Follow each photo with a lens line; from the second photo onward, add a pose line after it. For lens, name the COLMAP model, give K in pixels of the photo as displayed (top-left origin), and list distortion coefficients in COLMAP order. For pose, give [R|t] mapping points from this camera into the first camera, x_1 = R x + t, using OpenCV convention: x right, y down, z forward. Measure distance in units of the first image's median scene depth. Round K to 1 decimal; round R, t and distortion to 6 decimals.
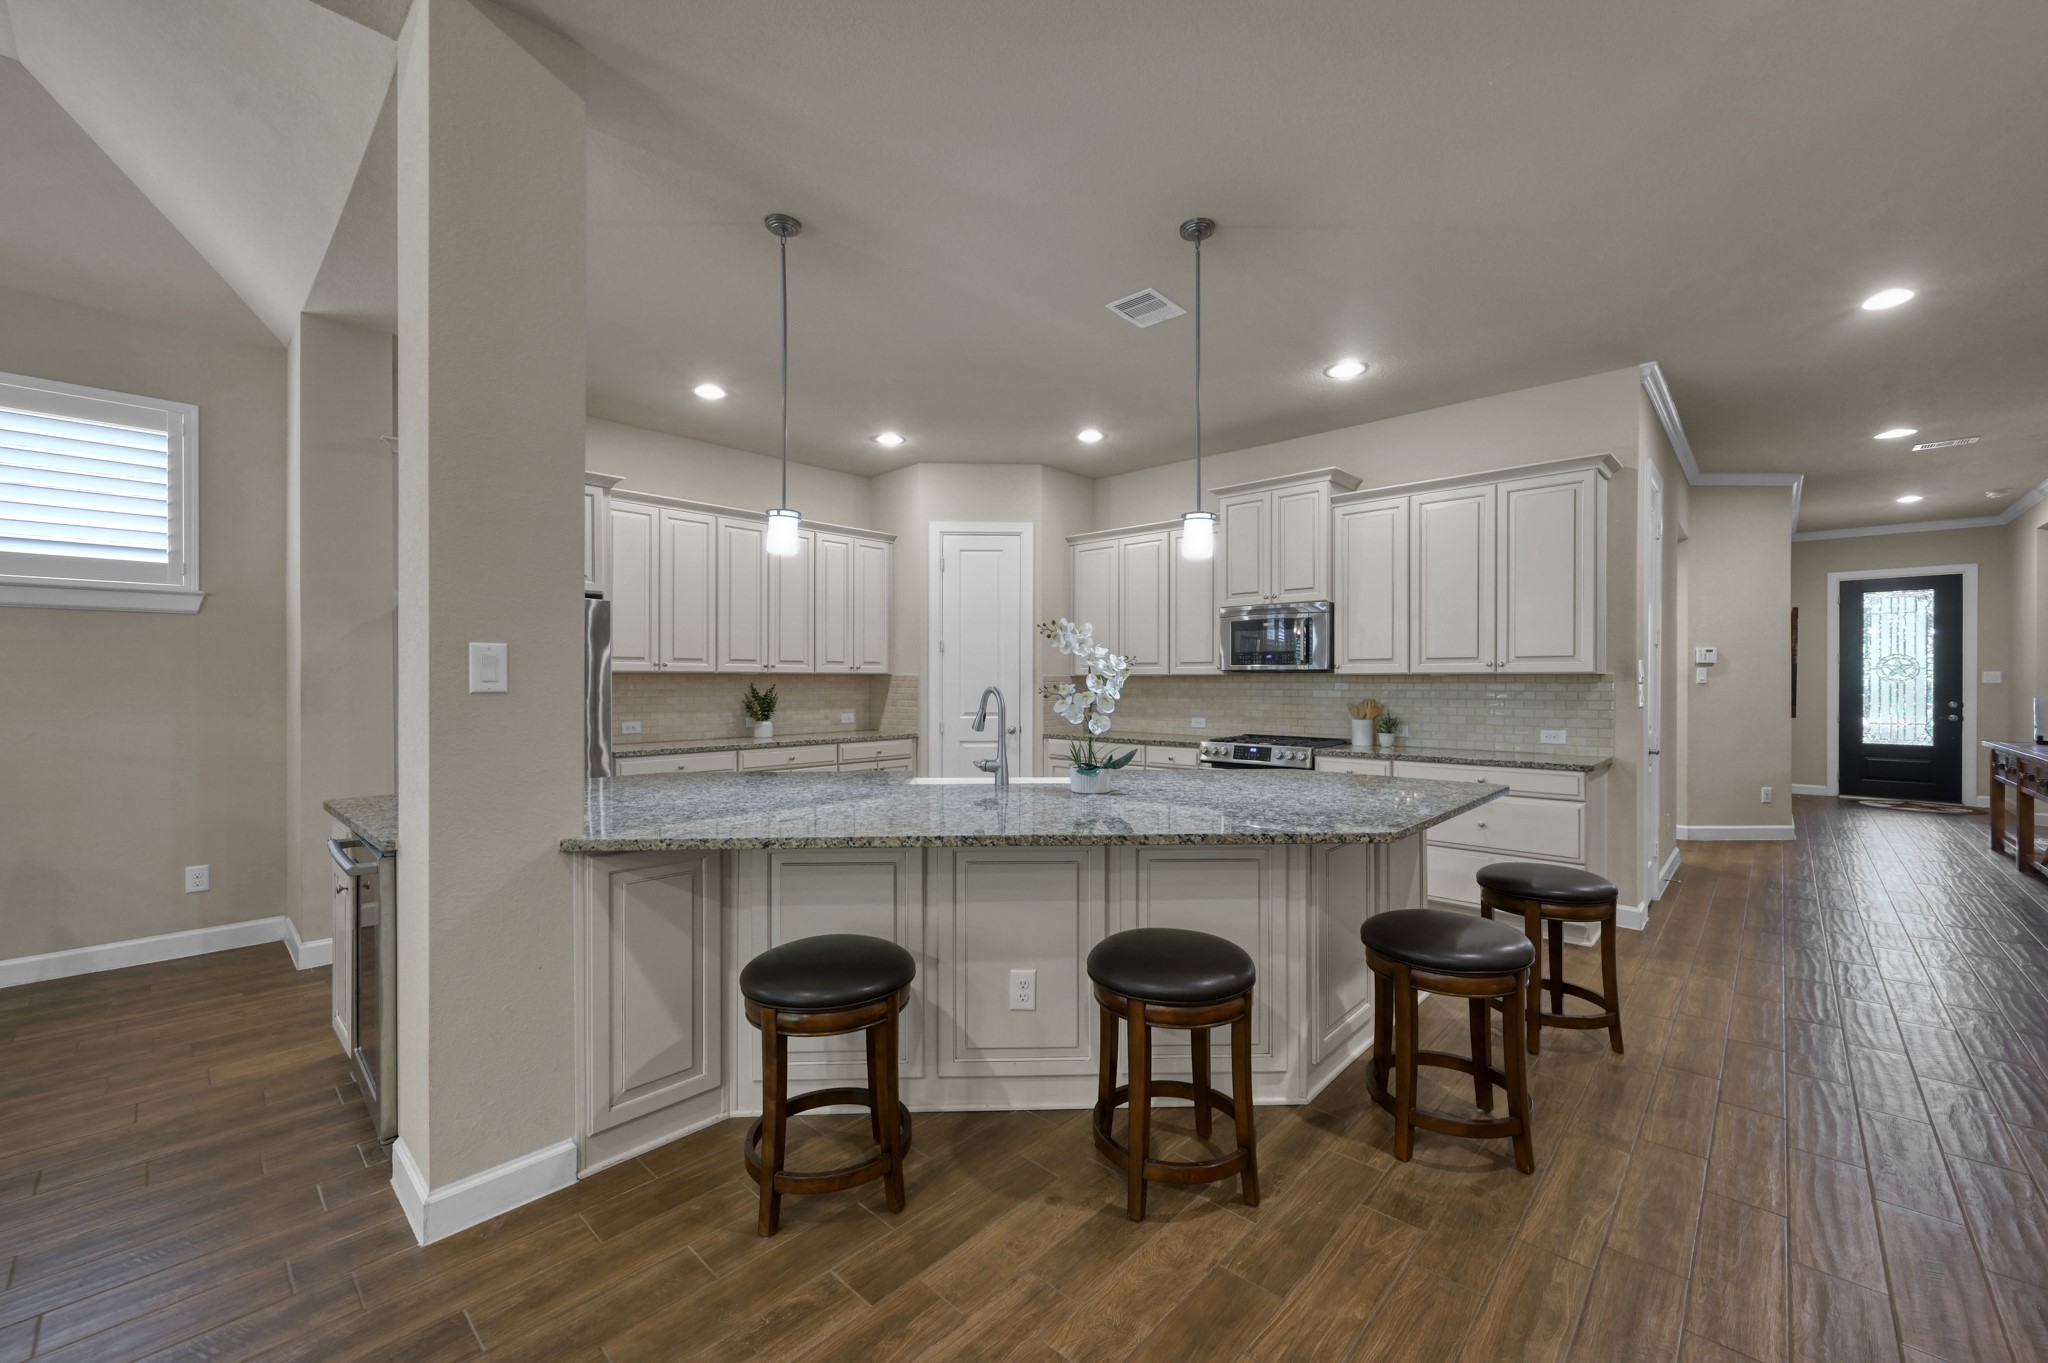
lens RADIAL K [[809.8, 0, 1023.8], [0, 809.8, 686.1], [0, 0, 1]] dist [0.000968, 0.000189]
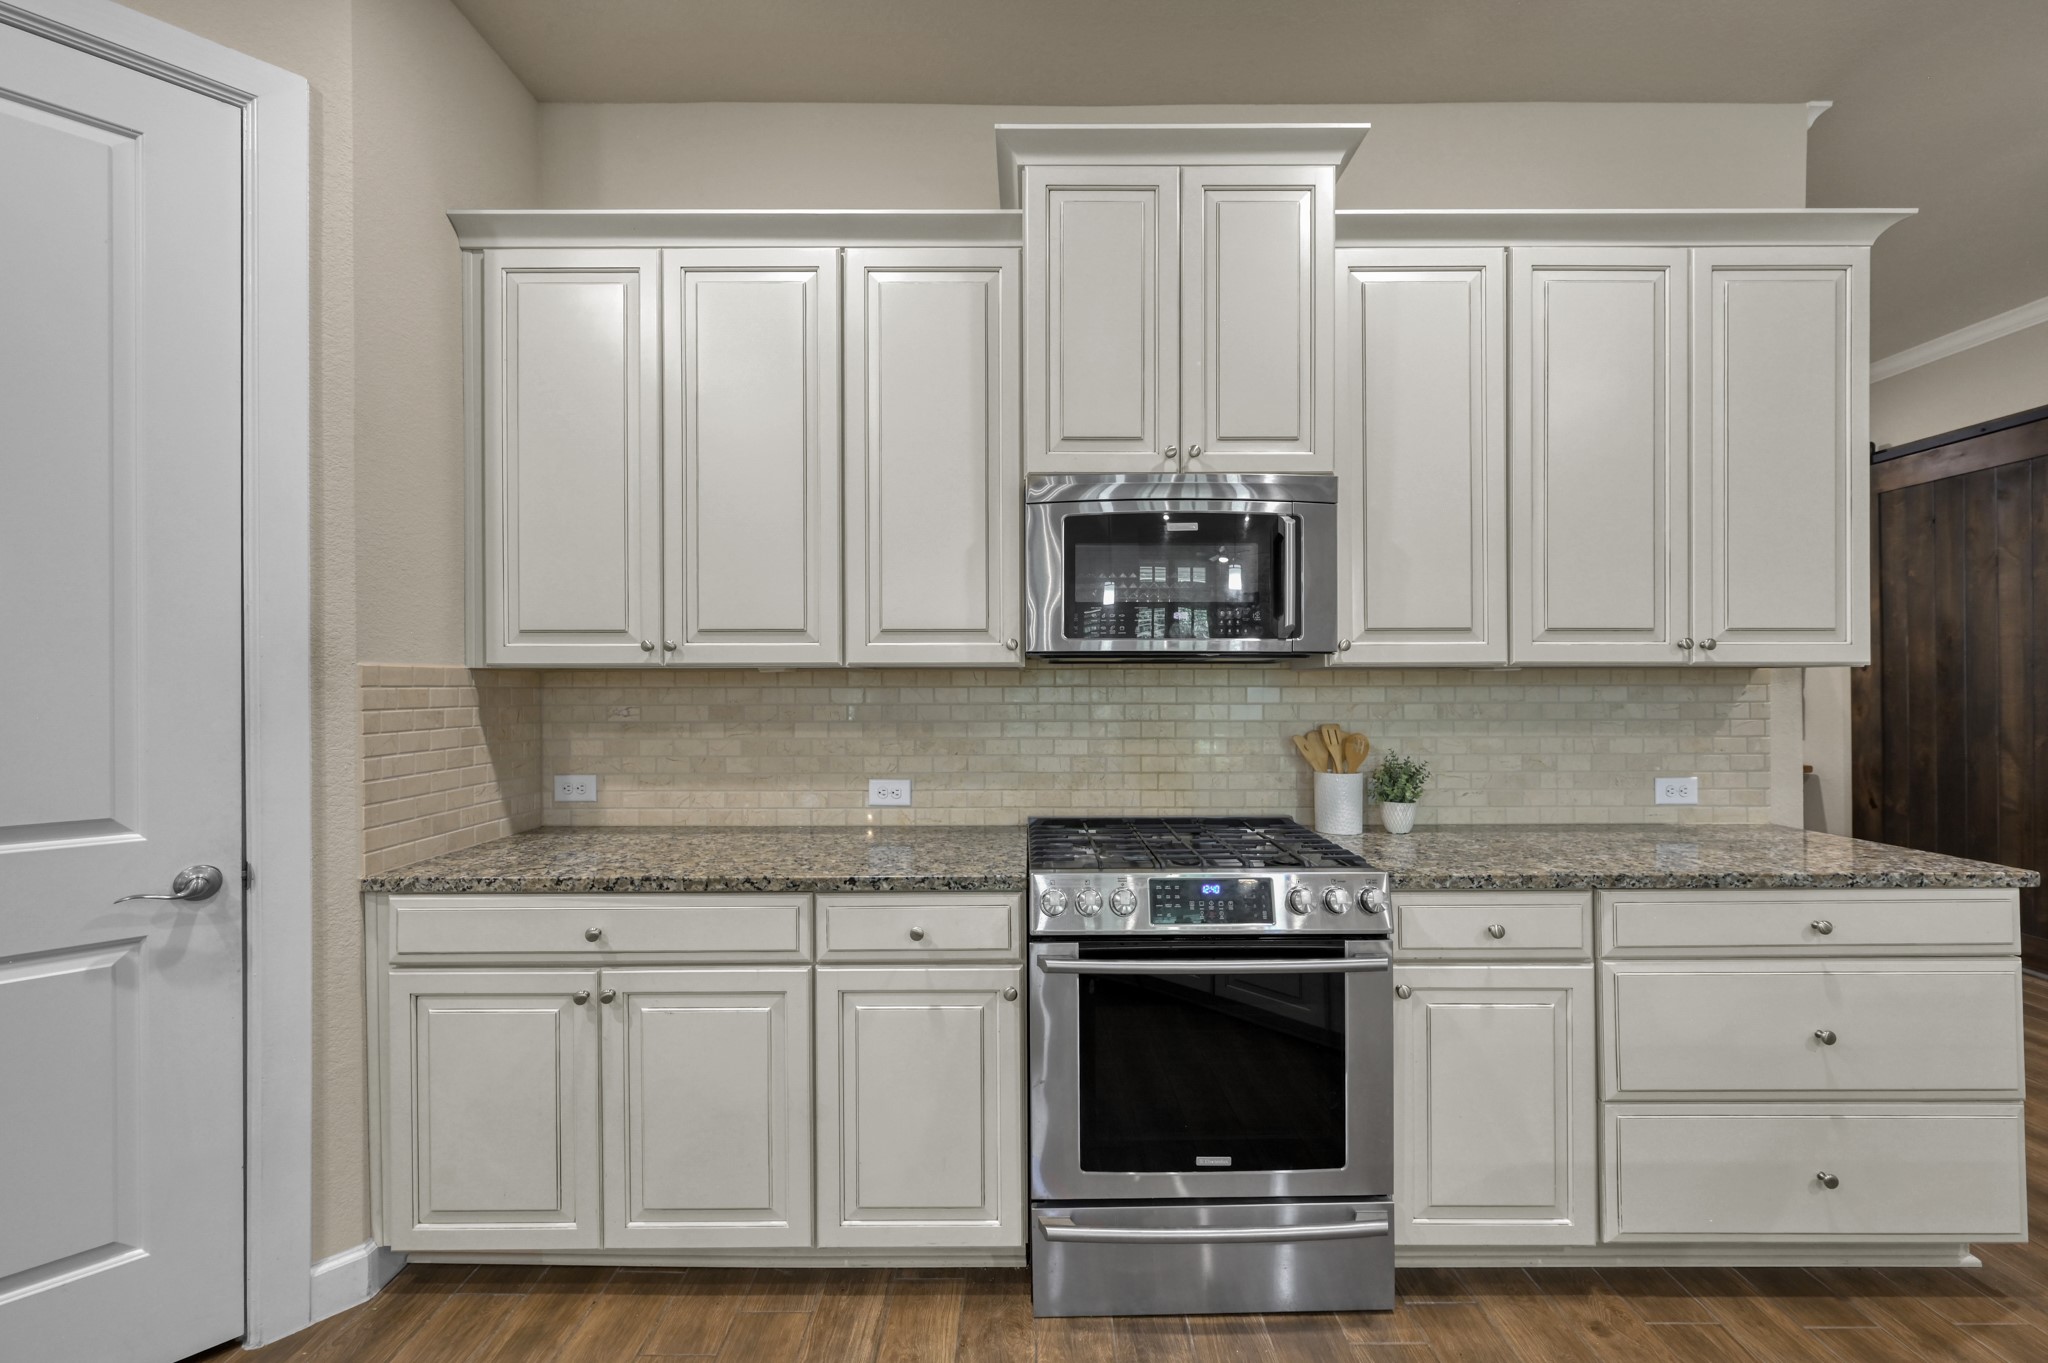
lens RADIAL K [[809.8, 0, 1023.8], [0, 809.8, 686.1], [0, 0, 1]] dist [0.000968, 0.000189]
pose [[0.730282, -0.003196, 0.683138, 0.000752], [0.006390, 0.999977, -0.002152, -0.004271], [-0.683116, 0.005937, 0.730286, 0.760663]]
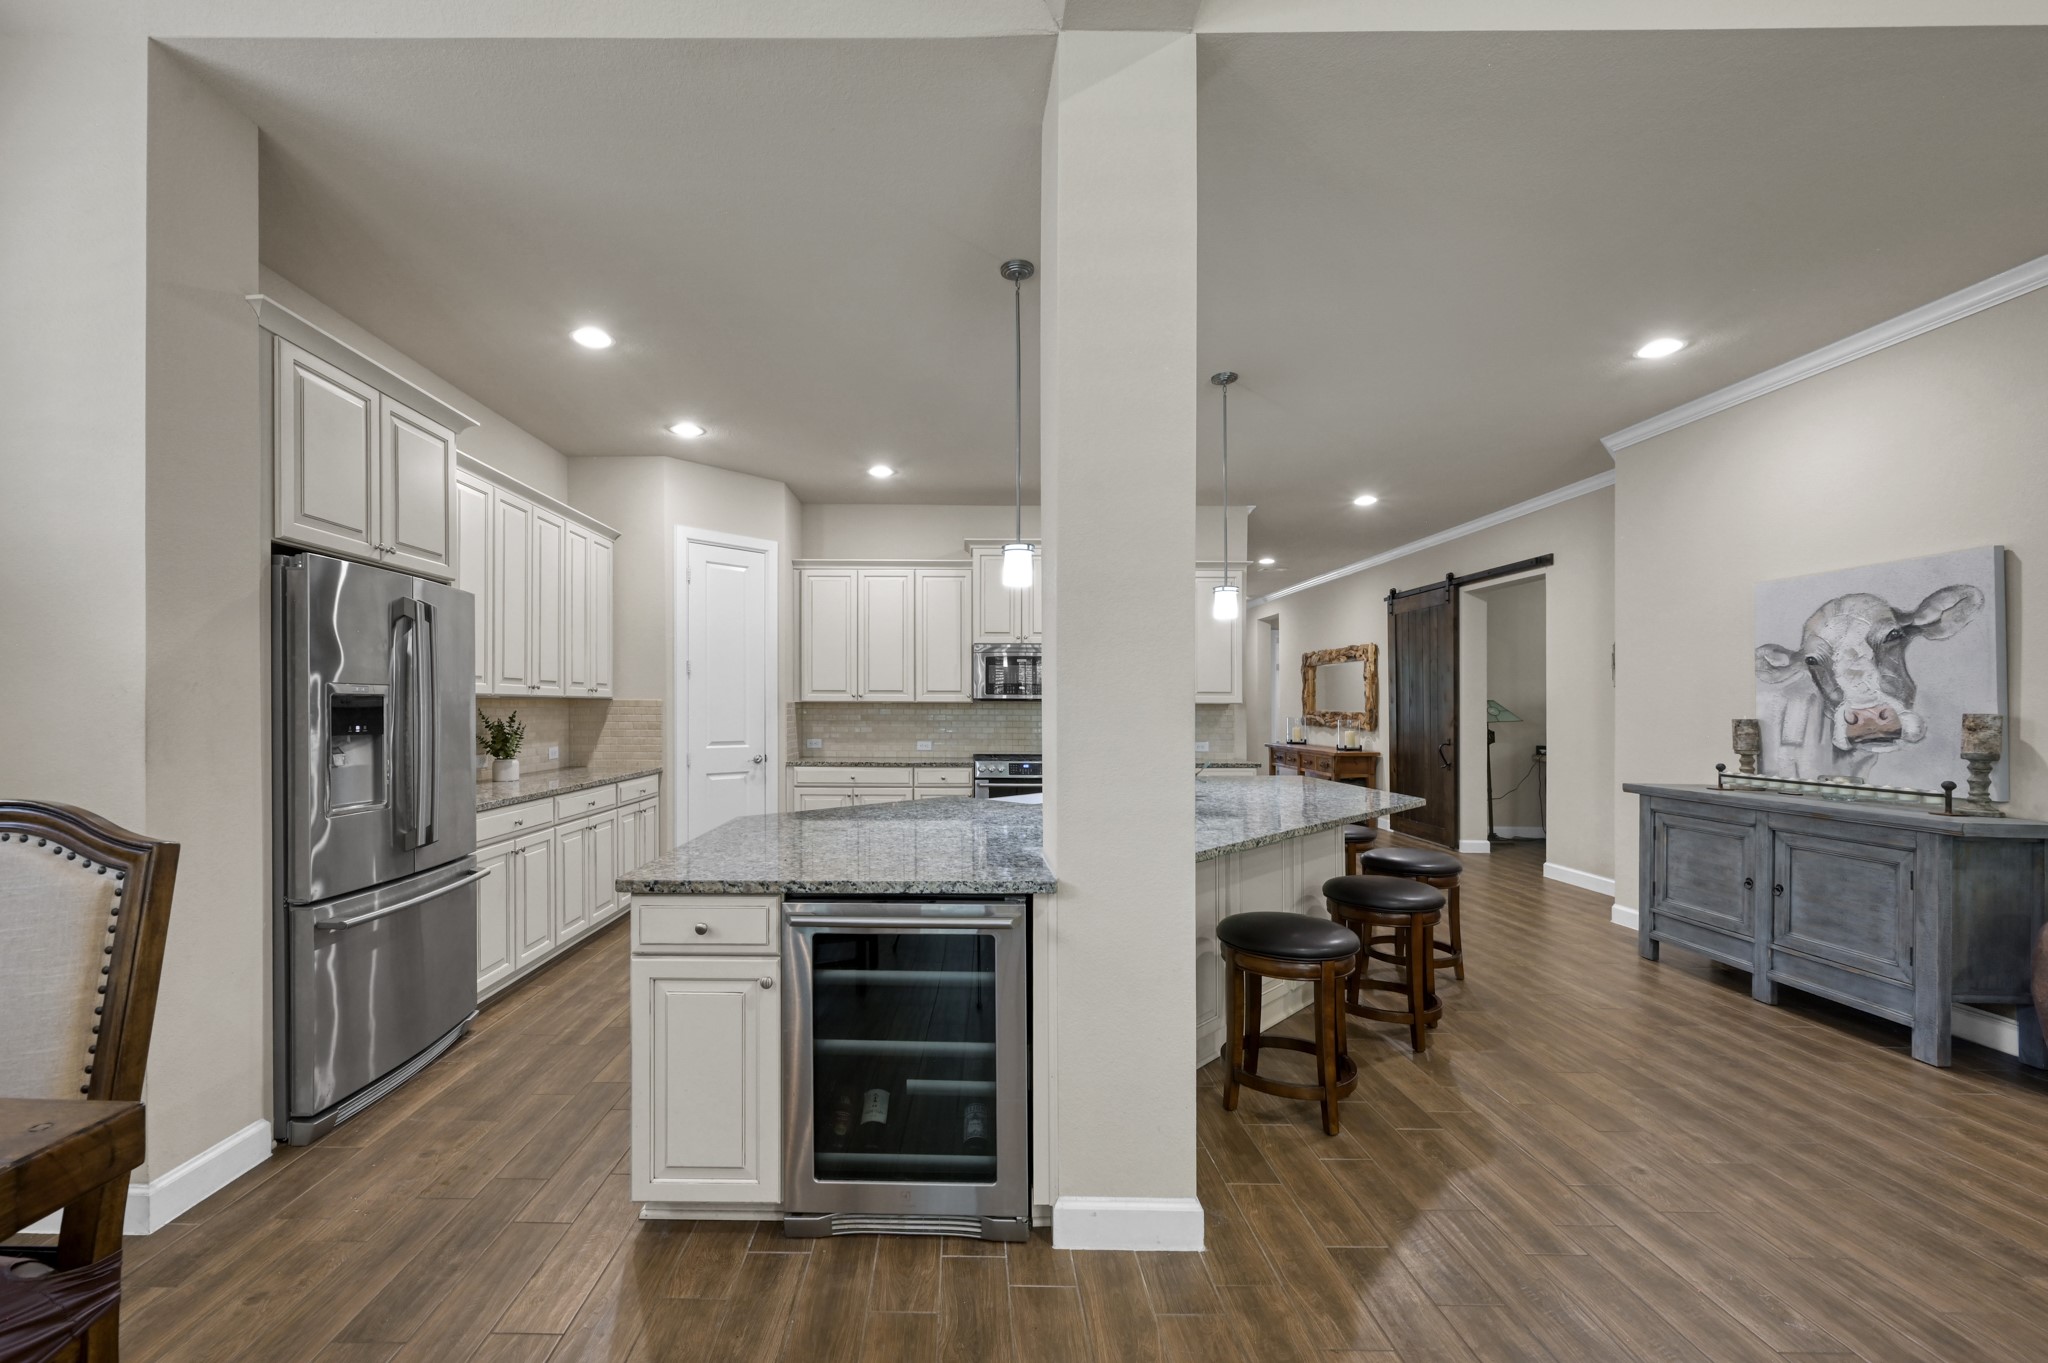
lens RADIAL K [[855.8, 0, 938.2], [0, 855.8, 712.4], [0, 0, 1]] dist [-0.000412, -0.000032]
pose [[0.741499, -0.002017, 0.670951, -0.614292], [0.000826, 0.999997, 0.002093, -0.002587], [-0.670954, -0.000998, 0.741498, 0.145834]]
